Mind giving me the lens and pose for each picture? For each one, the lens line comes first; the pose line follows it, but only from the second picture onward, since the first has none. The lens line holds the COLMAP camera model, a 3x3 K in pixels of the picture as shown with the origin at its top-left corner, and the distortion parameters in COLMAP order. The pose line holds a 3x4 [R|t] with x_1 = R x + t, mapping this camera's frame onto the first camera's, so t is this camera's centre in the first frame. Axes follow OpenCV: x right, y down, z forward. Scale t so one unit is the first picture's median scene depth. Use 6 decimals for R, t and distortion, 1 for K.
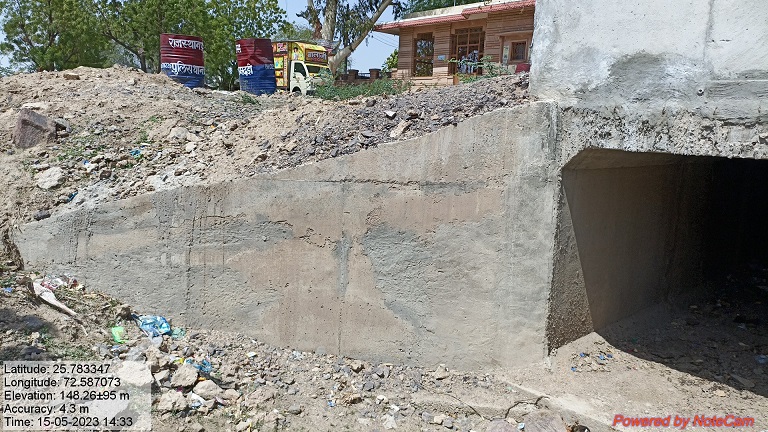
lens RADIAL K [[564.9, 0, 388.9], [0, 564.9, 219.6], [0, 0, 1]] dist [0.047396, -0.060320]
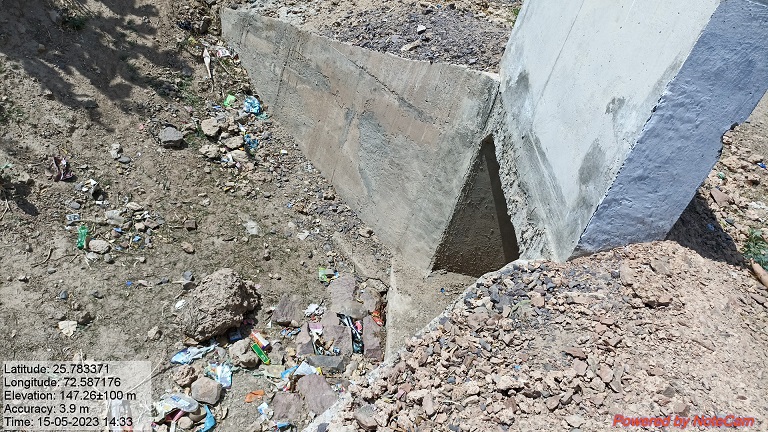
lens RADIAL K [[564.9, 0, 383.1], [0, 564.9, 216.5], [0, 0, 1]] dist [0.047396, -0.060320]
pose [[0.684759, 0.543561, -0.485436, 0.771709], [-0.340486, 0.827552, 0.446349, -0.385691], [0.644341, -0.140358, 0.751748, 0.020717]]
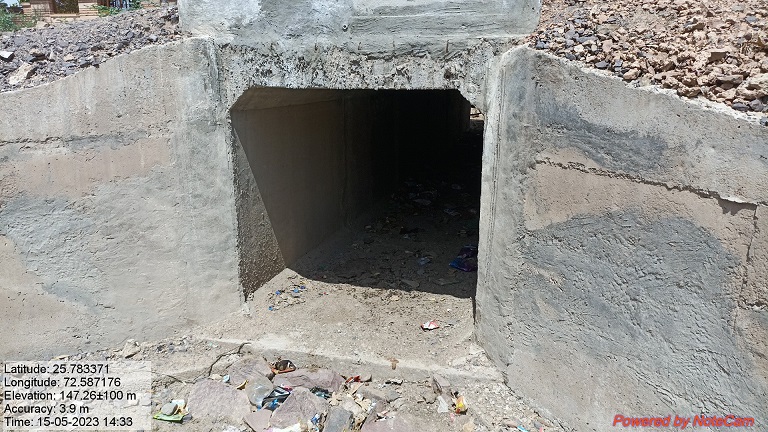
lens RADIAL K [[564.9, 0, 389.9], [0, 564.9, 219.9], [0, 0, 1]] dist [0.047396, -0.060320]
pose [[0.853510, -0.164854, 0.494312, 0.031192], [0.115739, 0.984916, 0.128630, 0.000784], [-0.508060, -0.052576, 0.859715, 0.028624]]
